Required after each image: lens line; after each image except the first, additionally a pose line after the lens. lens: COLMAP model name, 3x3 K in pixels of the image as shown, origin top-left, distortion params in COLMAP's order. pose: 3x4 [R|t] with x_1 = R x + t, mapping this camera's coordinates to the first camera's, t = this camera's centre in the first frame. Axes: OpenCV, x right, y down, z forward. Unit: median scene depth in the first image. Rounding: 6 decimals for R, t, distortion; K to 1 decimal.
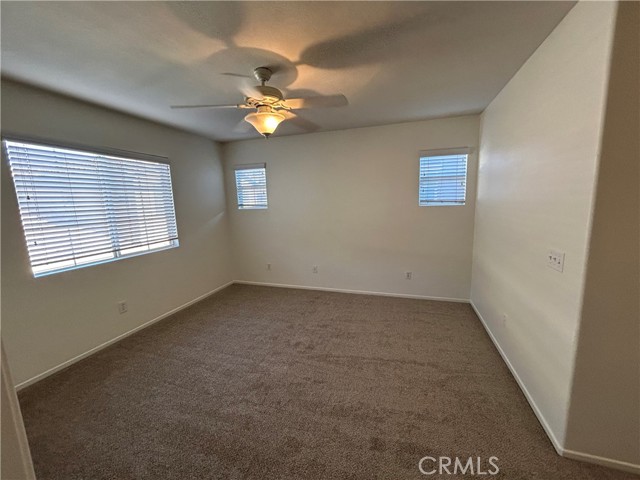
lens RADIAL K [[259.3, 0, 321.4], [0, 259.3, 240.5], [0, 0, 1]] dist [-0.001211, 0.000562]
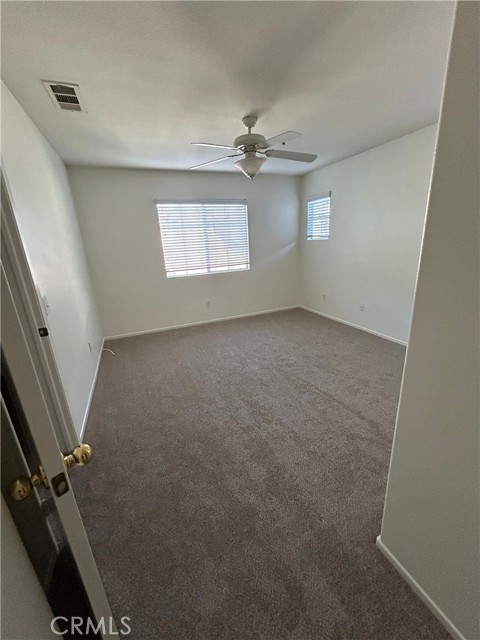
lens RADIAL K [[259.3, 0, 239.7], [0, 259.3, 319.3], [0, 0, 1]] dist [-0.001211, 0.000562]
pose [[0.656975, 0.218806, -0.721462, 0.453441], [-0.085034, 0.972357, 0.217464, -0.014053], [0.749101, -0.081520, 0.657420, 0.069008]]
